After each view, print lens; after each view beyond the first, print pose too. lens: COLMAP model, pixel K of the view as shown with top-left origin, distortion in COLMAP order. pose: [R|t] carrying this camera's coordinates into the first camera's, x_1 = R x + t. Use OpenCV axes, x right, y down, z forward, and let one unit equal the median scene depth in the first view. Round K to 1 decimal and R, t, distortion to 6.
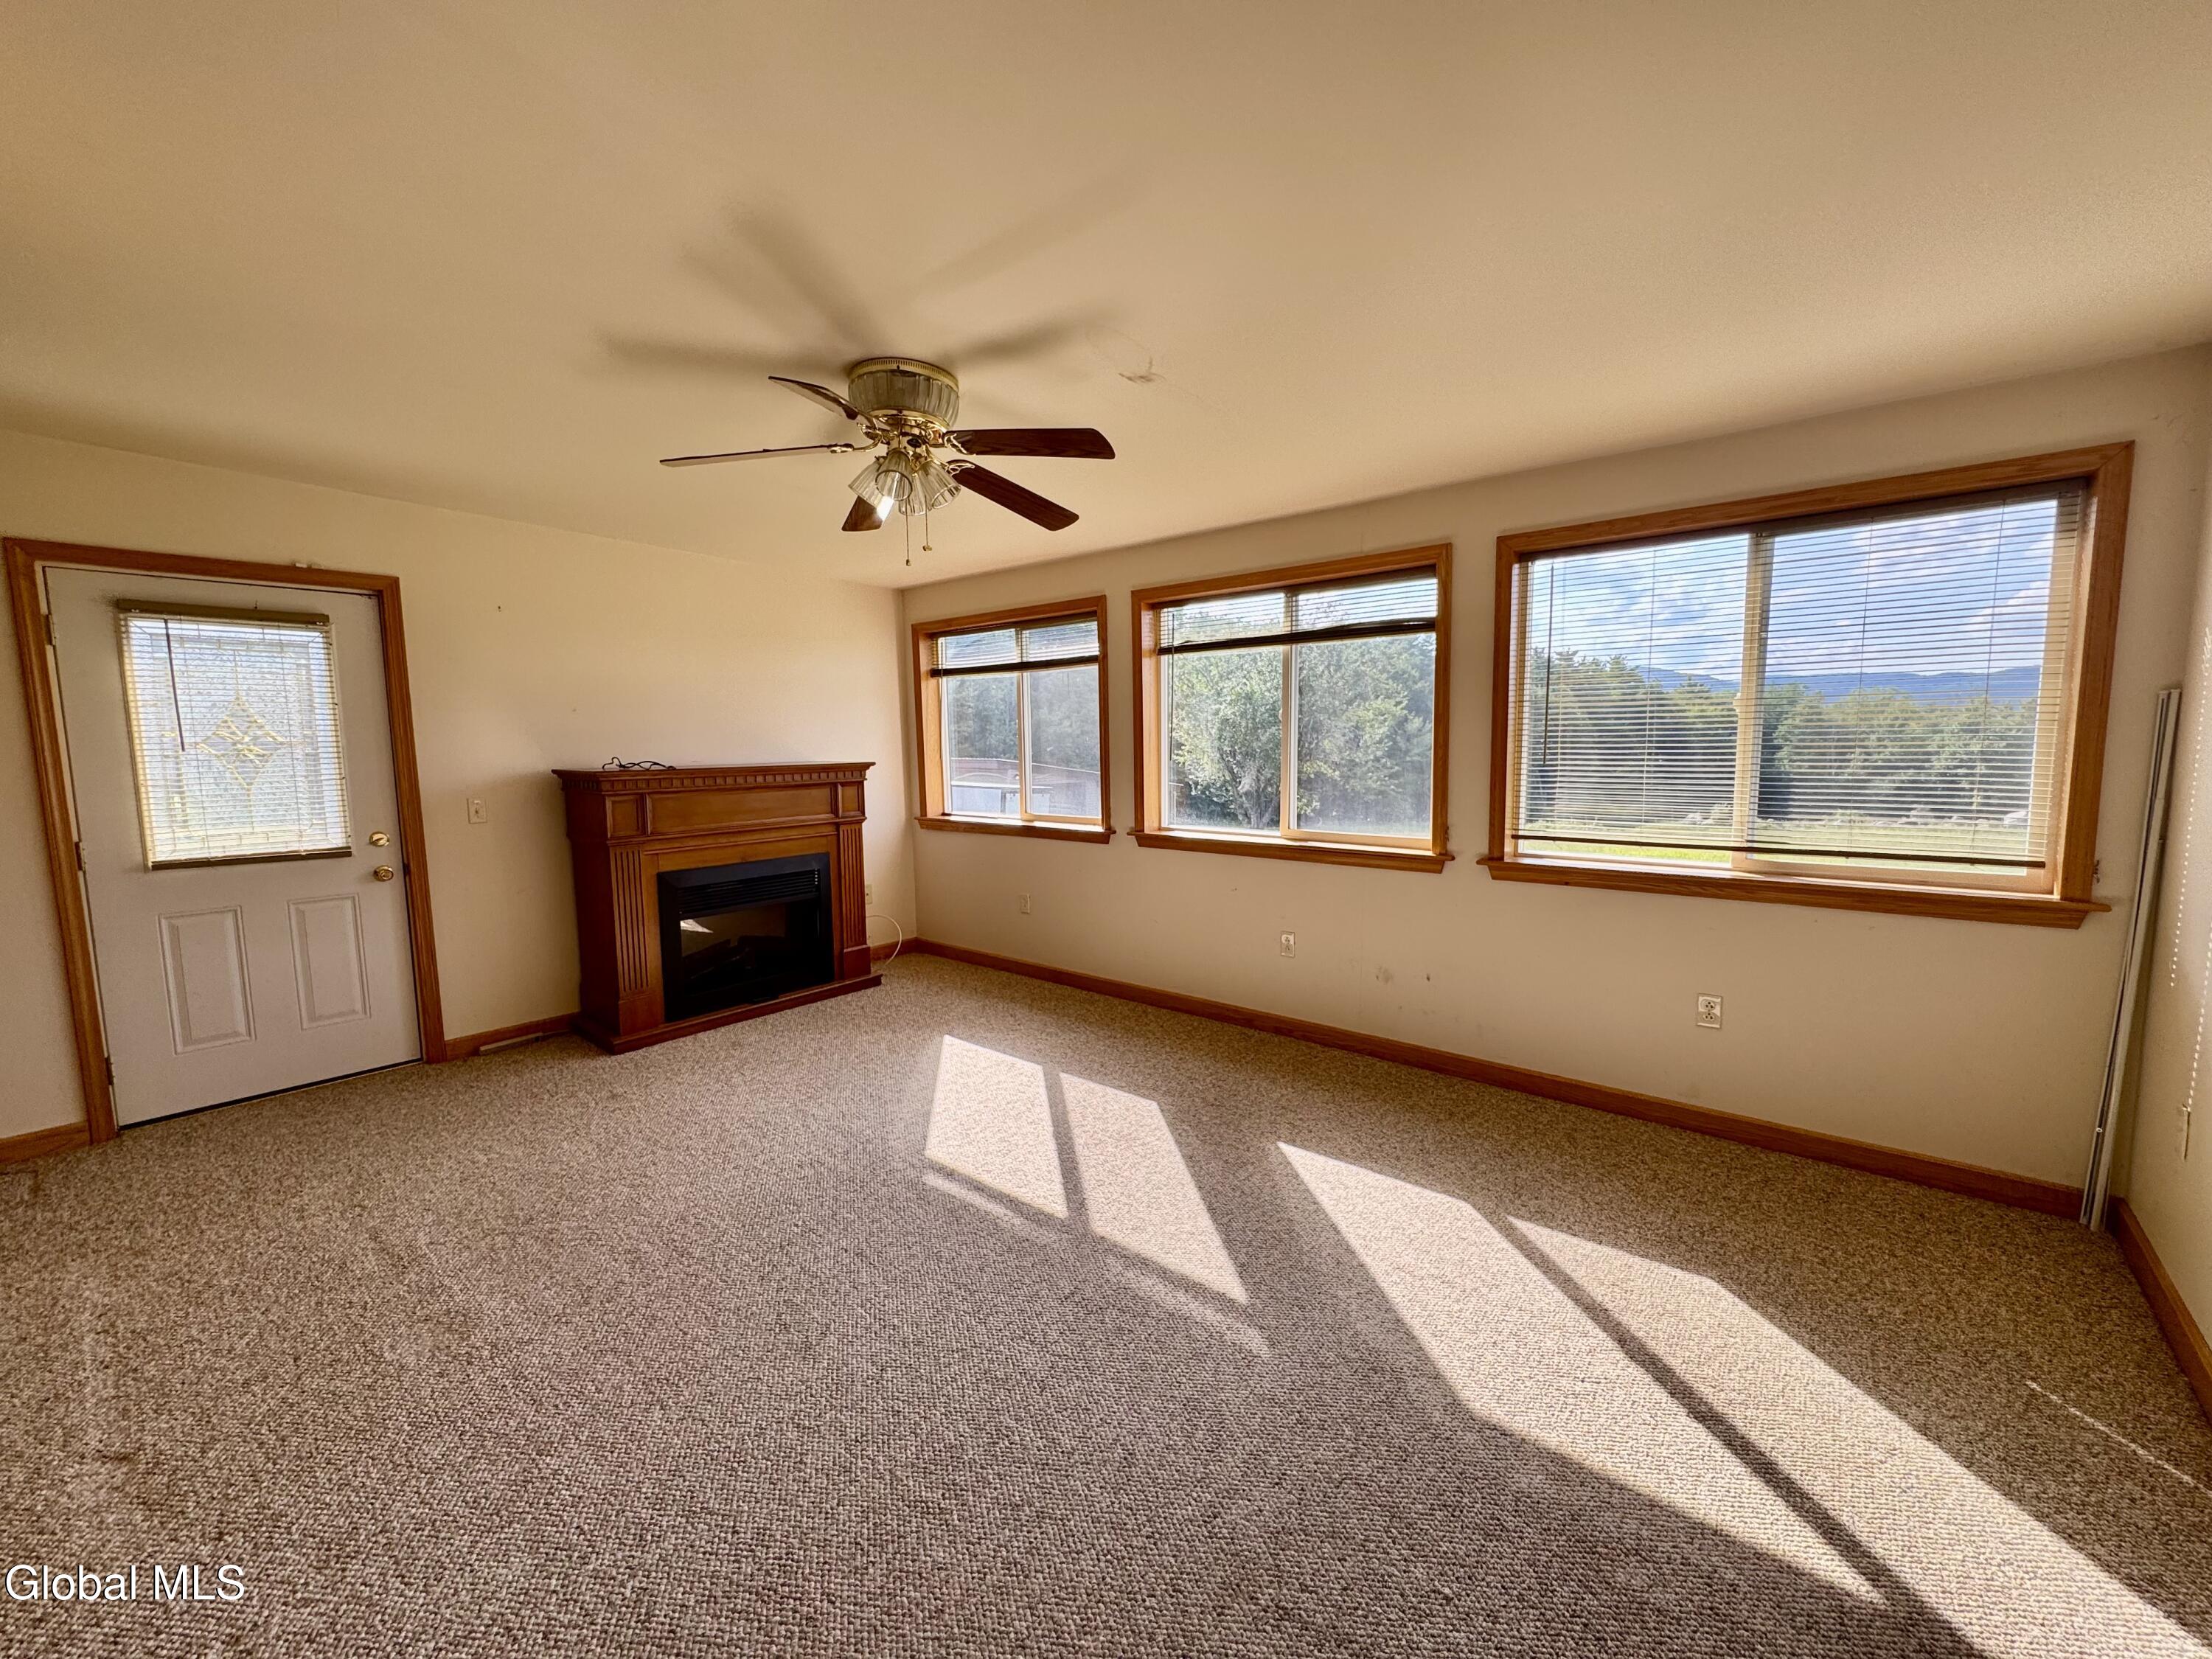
lens RADIAL K [[889.5, 0, 1103.2], [0, 889.5, 832.0], [0, 0, 1]] dist [0.004822, -0.000541]
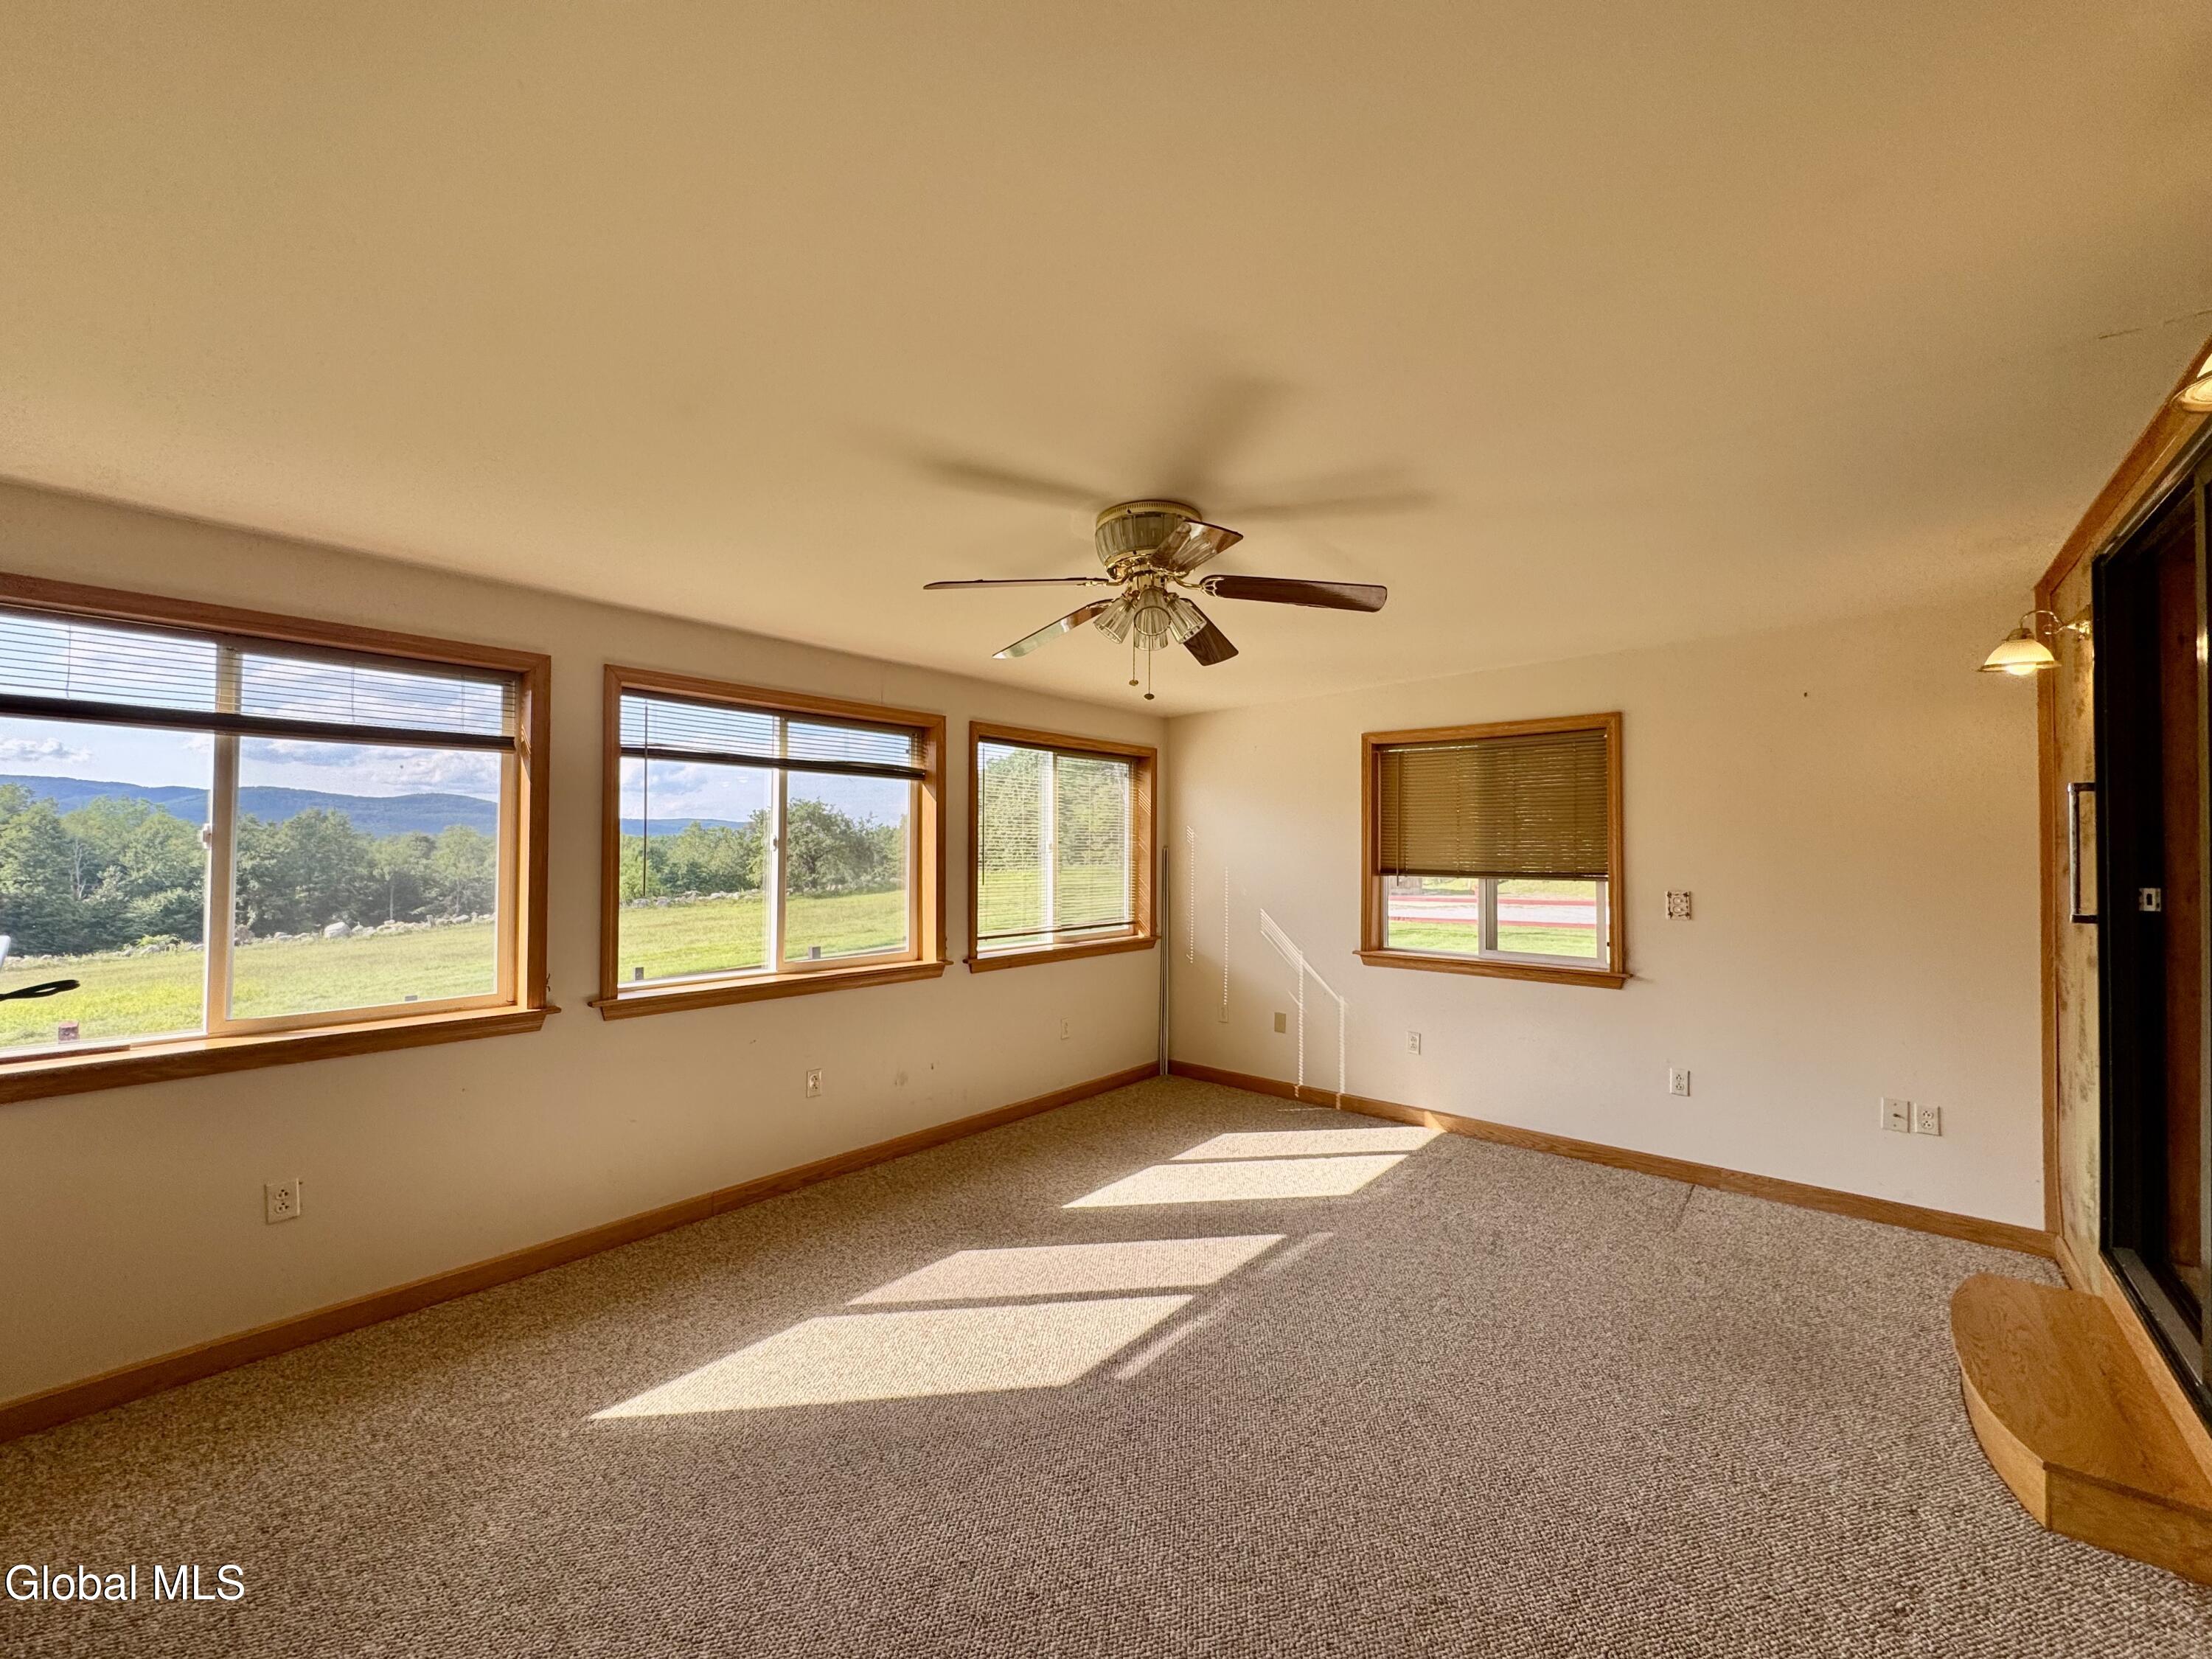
lens RADIAL K [[889.5, 0, 1102.9], [0, 889.5, 835.3], [0, 0, 1]] dist [0.004822, -0.000541]
pose [[-0.009170, 0.029588, 0.999520, -1.023321], [0.096822, 0.994892, -0.028563, -0.109074], [-0.995259, 0.096514, -0.011988, 0.922717]]
